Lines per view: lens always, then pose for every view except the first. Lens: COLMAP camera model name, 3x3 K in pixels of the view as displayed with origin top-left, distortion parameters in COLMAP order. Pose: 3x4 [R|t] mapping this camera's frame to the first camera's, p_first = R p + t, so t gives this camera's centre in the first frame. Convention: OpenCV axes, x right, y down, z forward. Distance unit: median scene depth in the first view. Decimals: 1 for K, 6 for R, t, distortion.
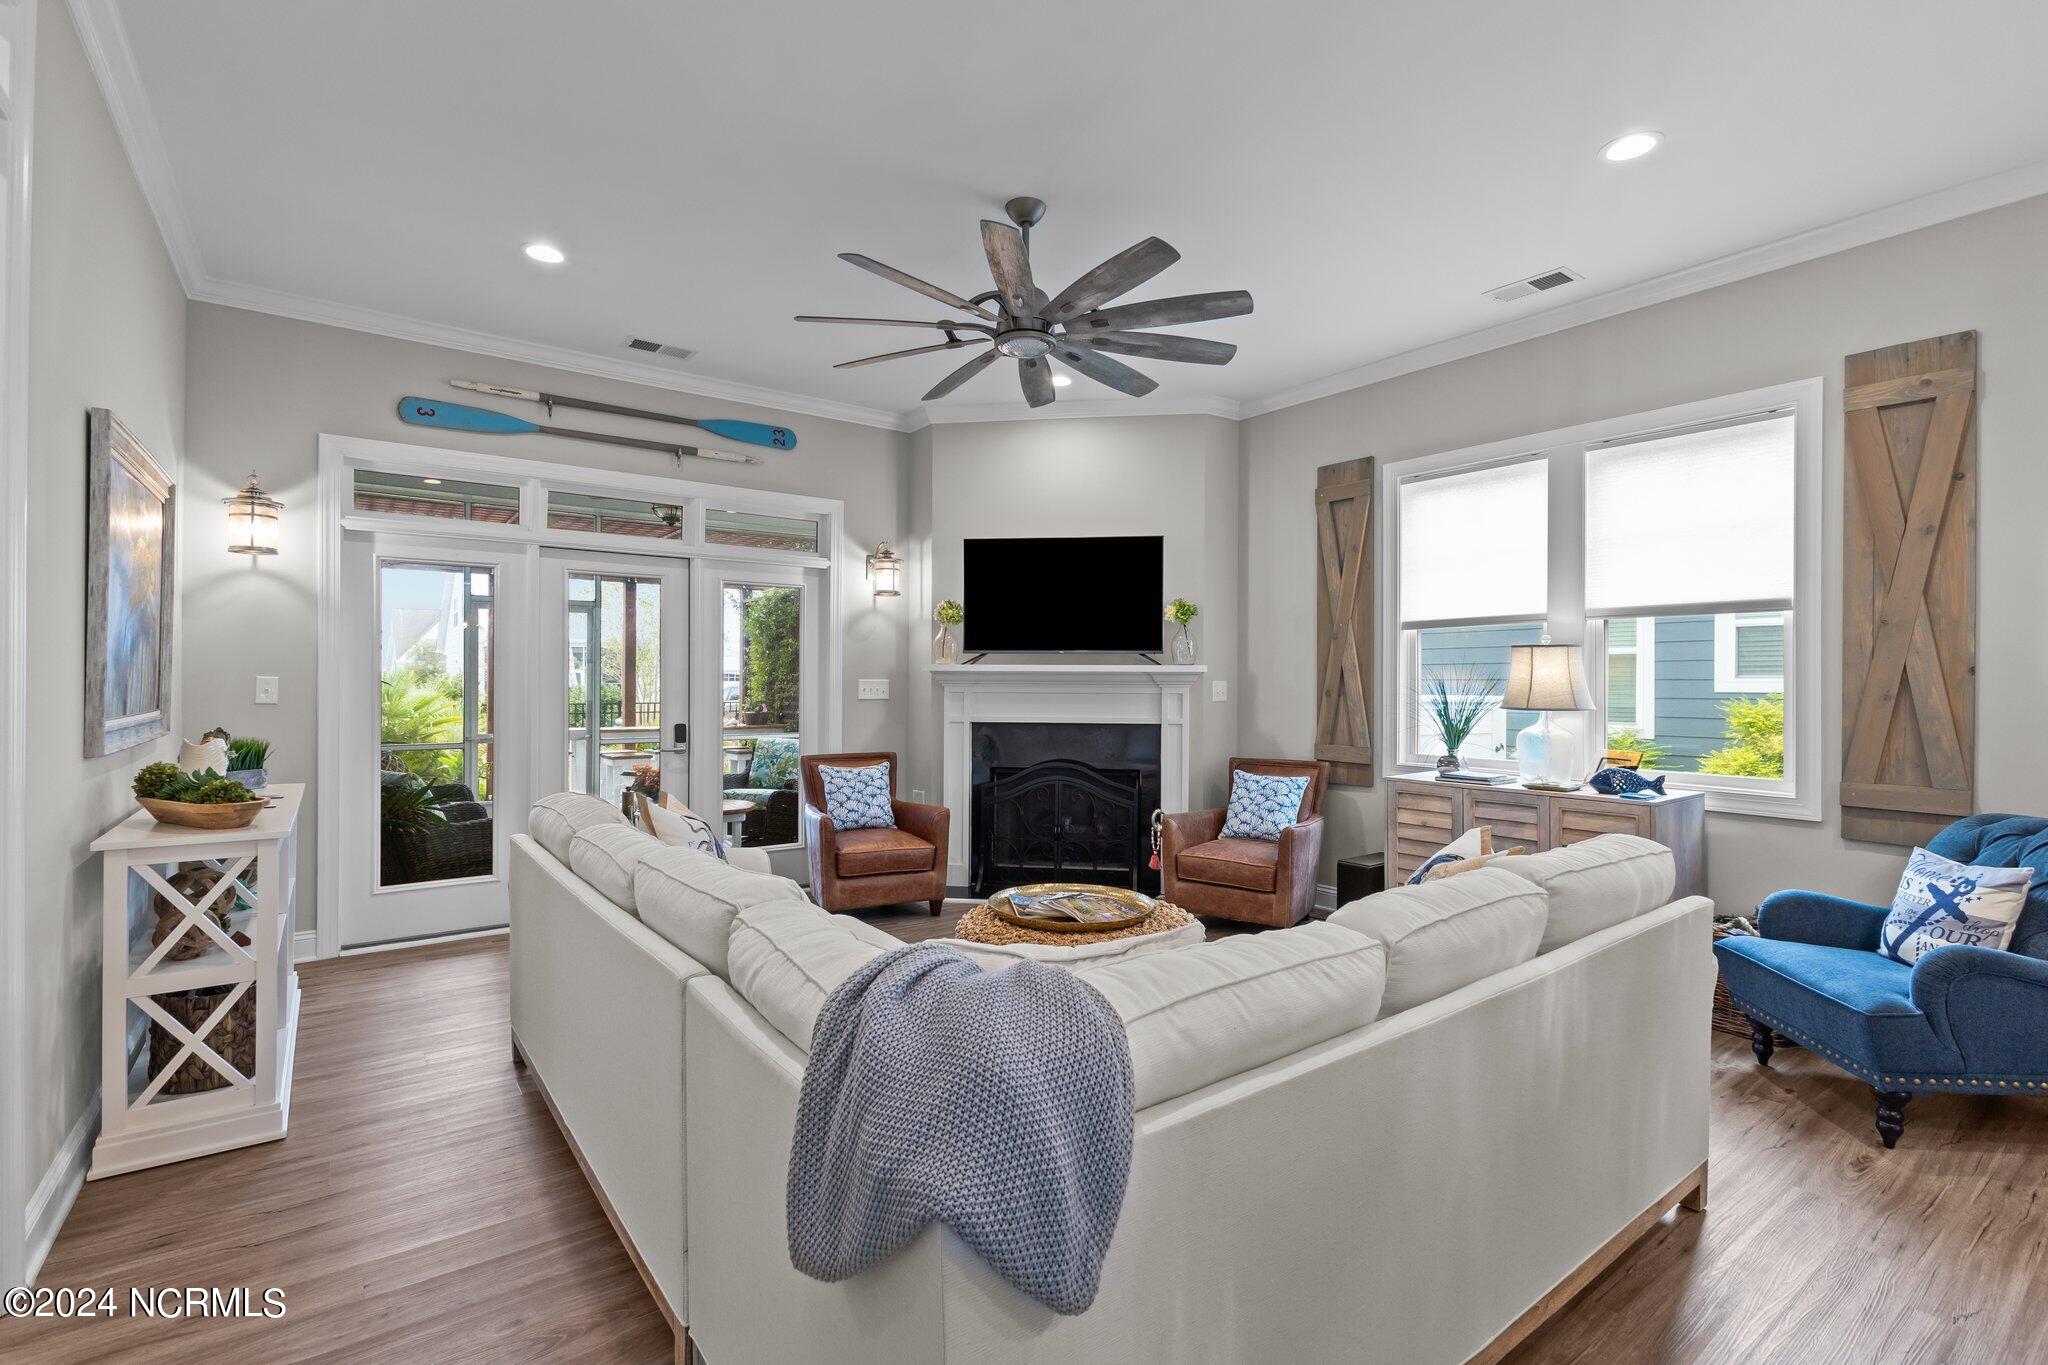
lens RADIAL K [[933.4, 0, 1025.7], [0, 933.4, 680.1], [0, 0, 1]] dist [0.001271, -0.001765]
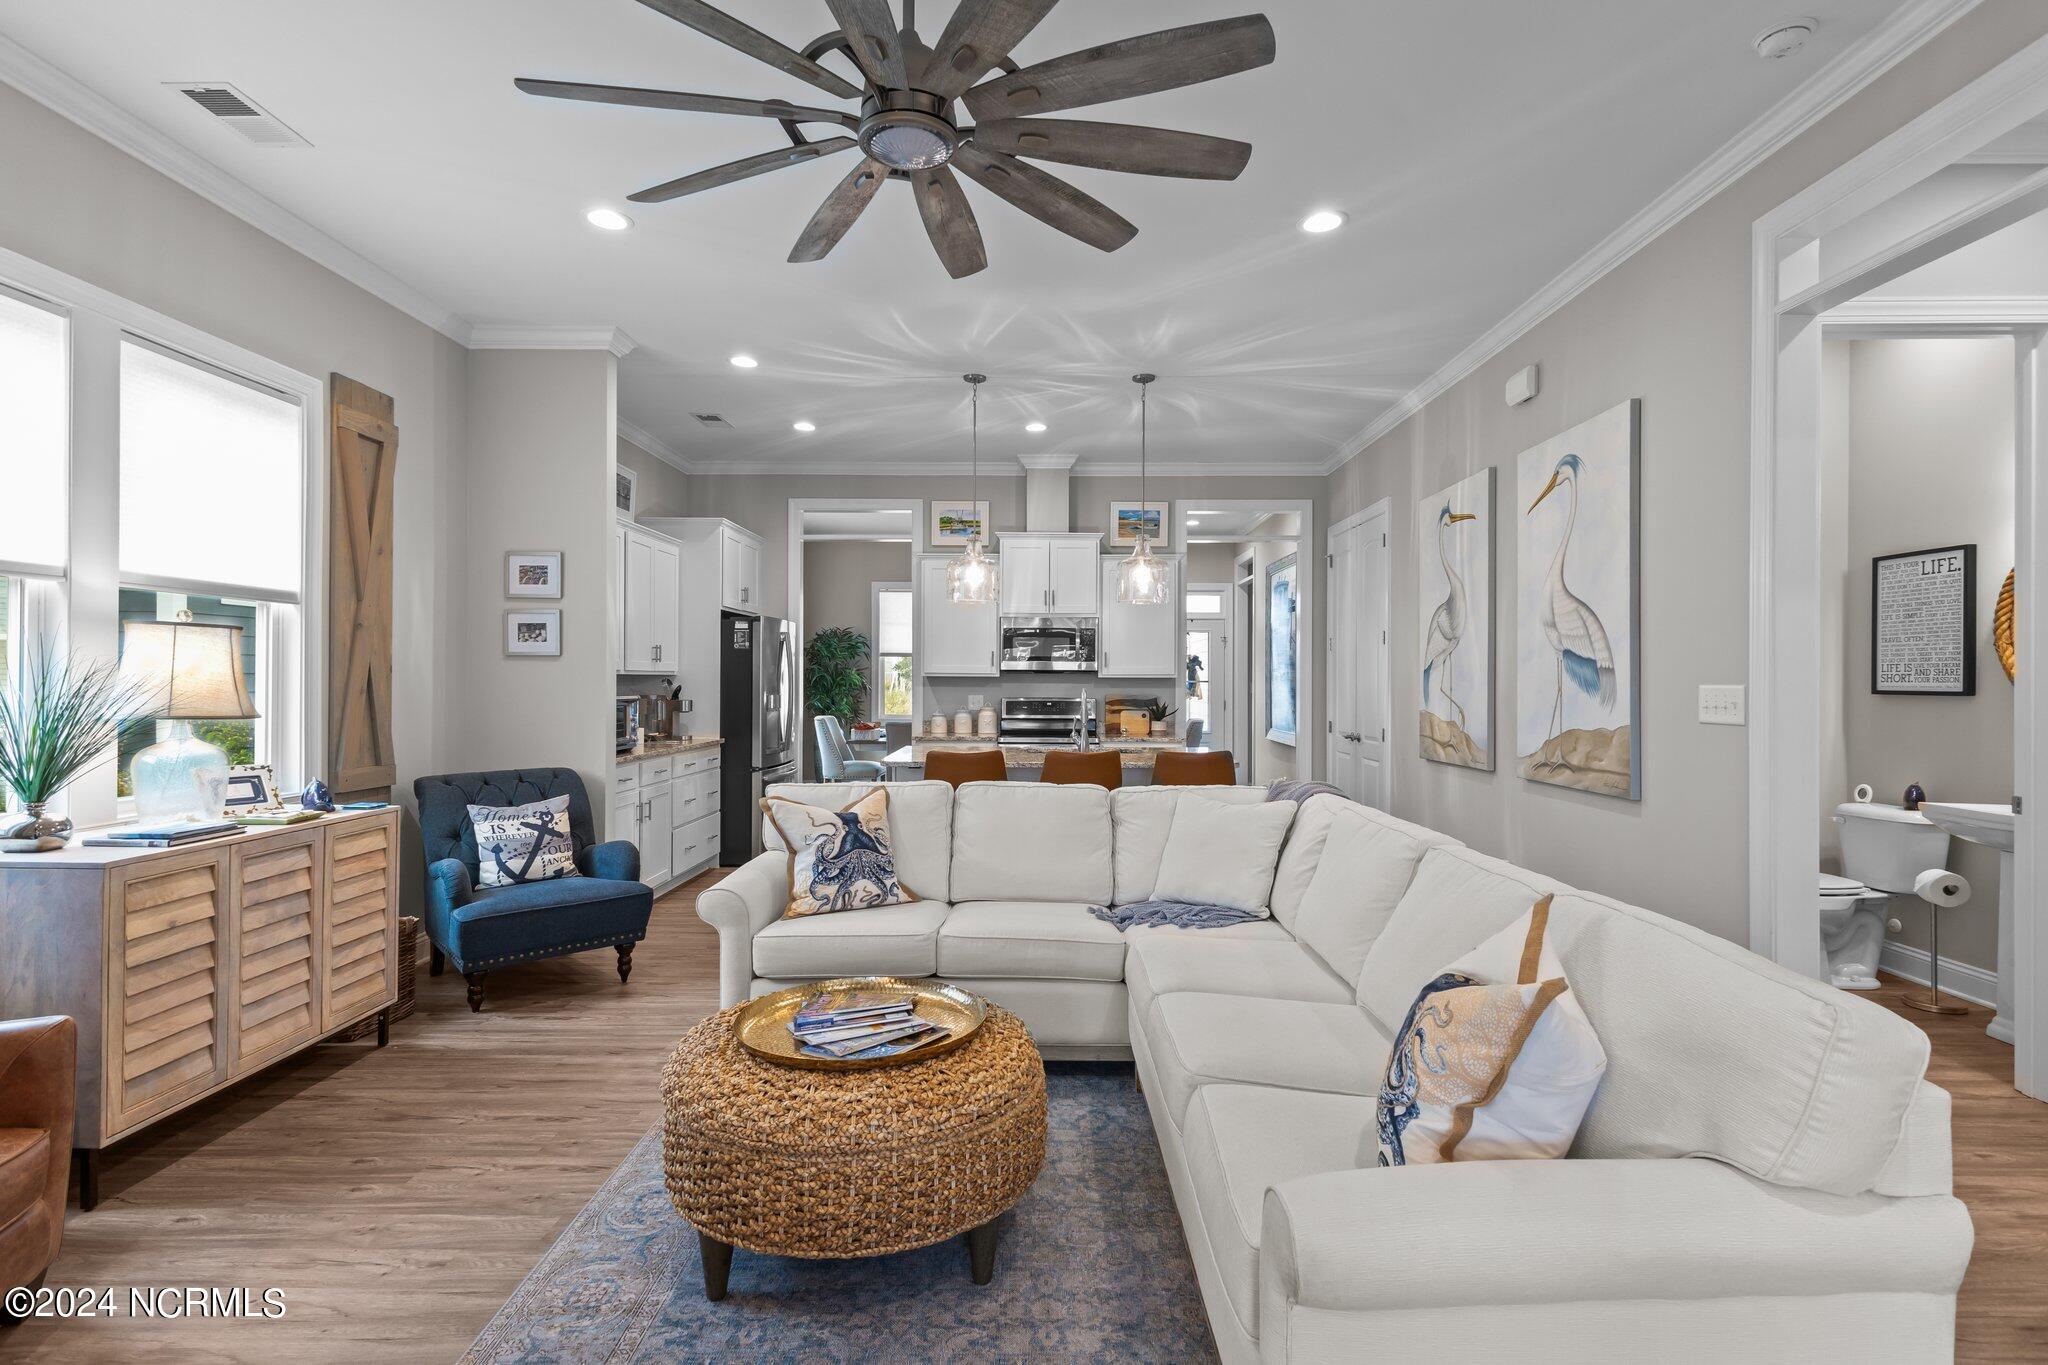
lens RADIAL K [[1001.6, 0, 1029.7], [0, 1001.6, 689.6], [0, 0, 1]] dist [0.009418, -0.002475]
pose [[-0.793807, -0.012820, 0.608035, -0.316170], [-0.008509, 0.999914, 0.009974, -0.001956], [-0.608110, 0.002743, -0.793848, 0.993818]]
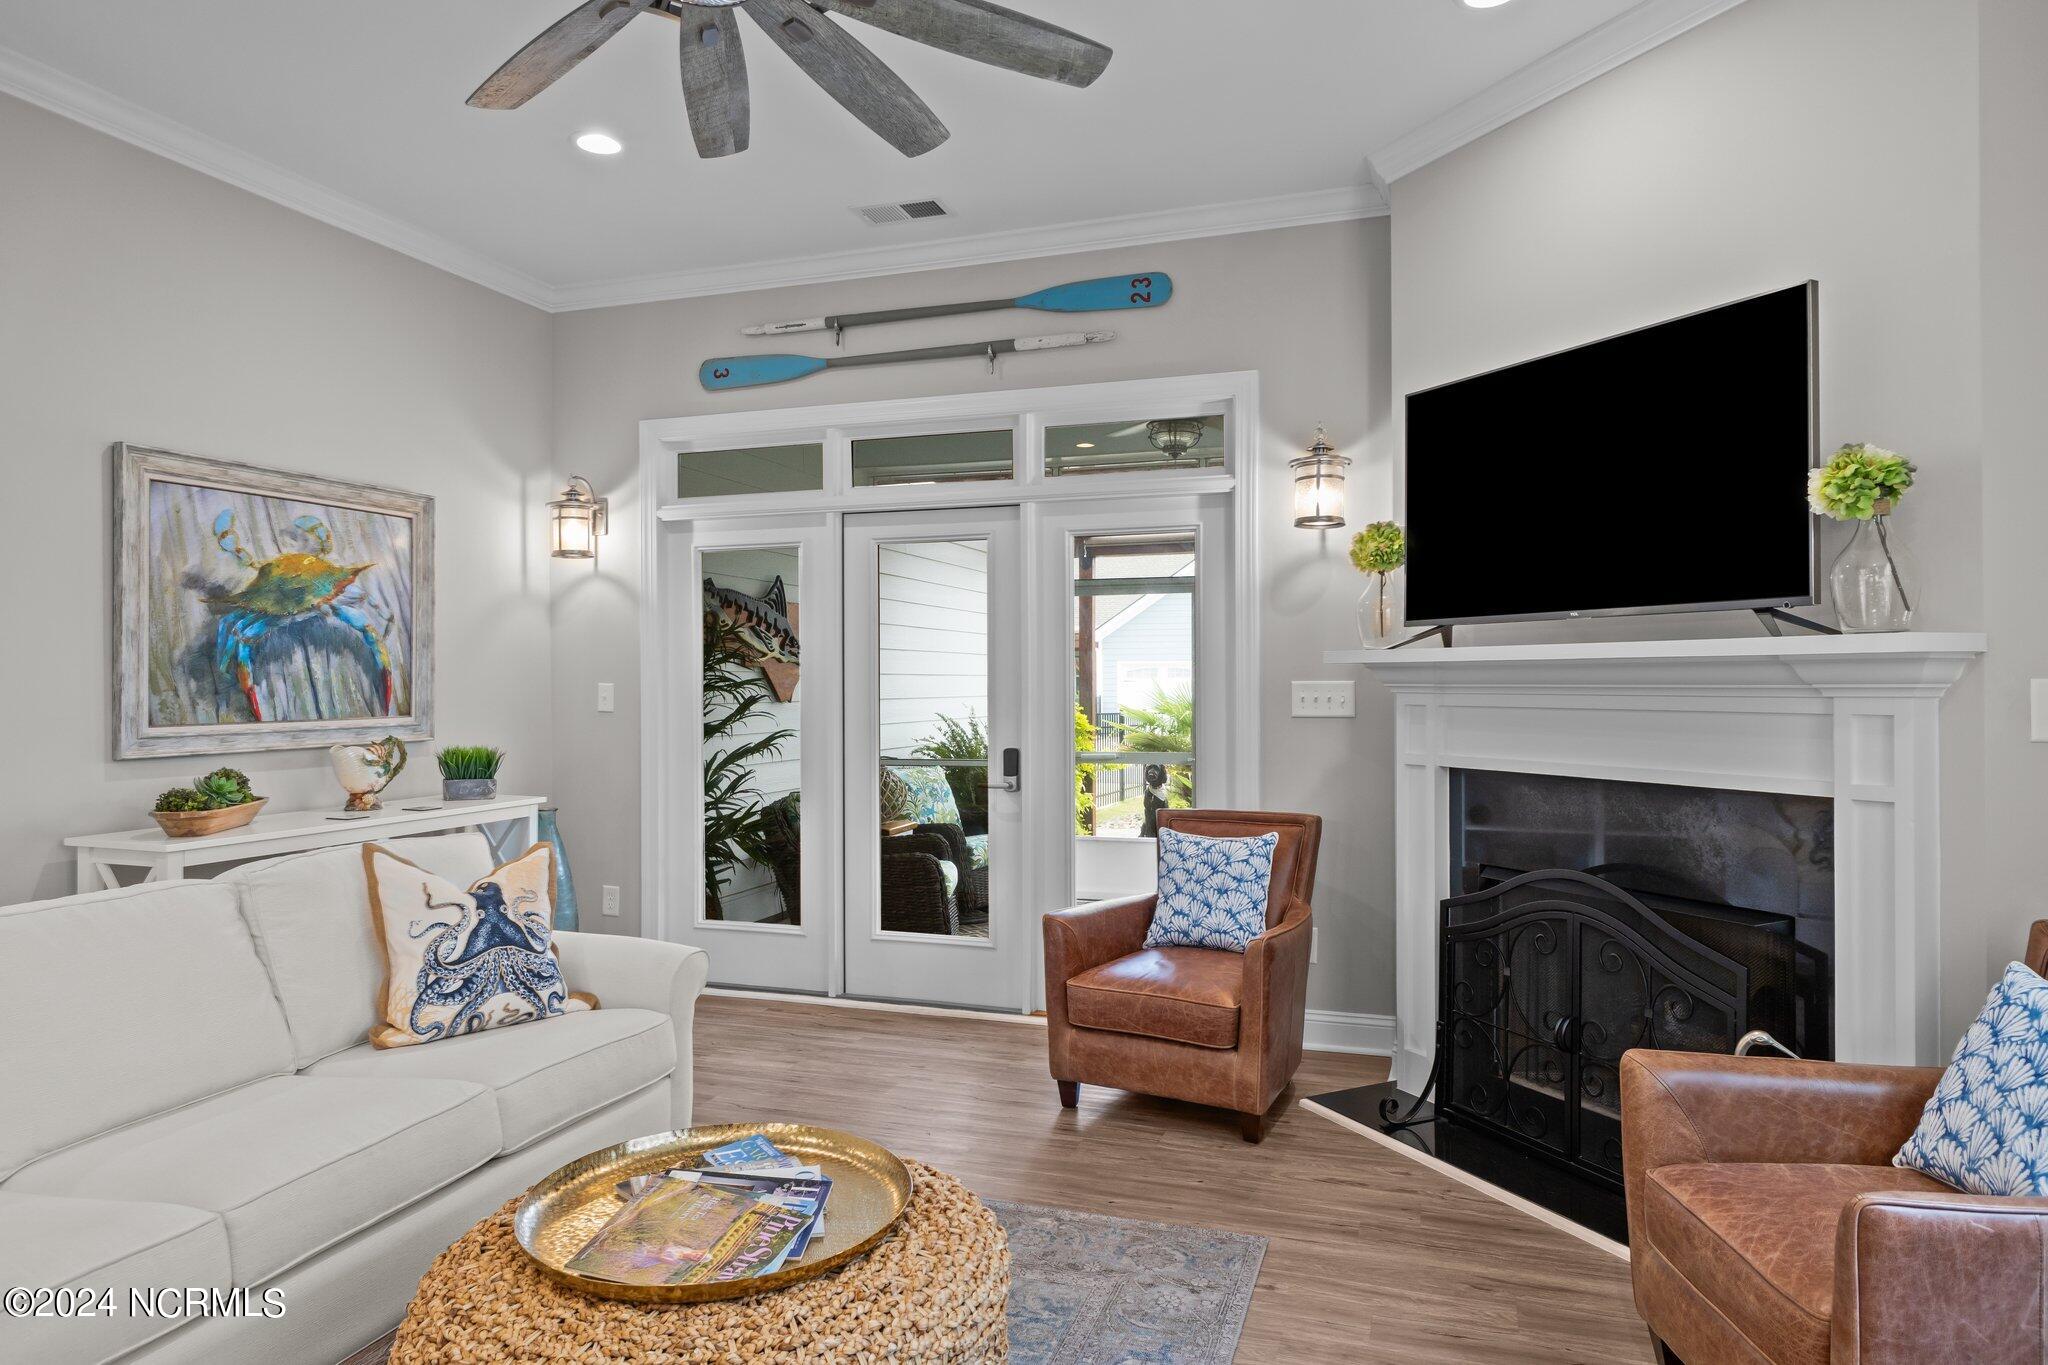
lens RADIAL K [[1238.5, 0, 1038.5], [0, 1238.5, 674.8], [0, 0, 1]] dist [-0.002693, -0.002608]
pose [[0.573887, -0.010730, -0.818864, 0.405569], [0.006965, 0.999942, -0.008222, 0.000656], [0.818905, -0.000985, 0.573928, 0.526586]]
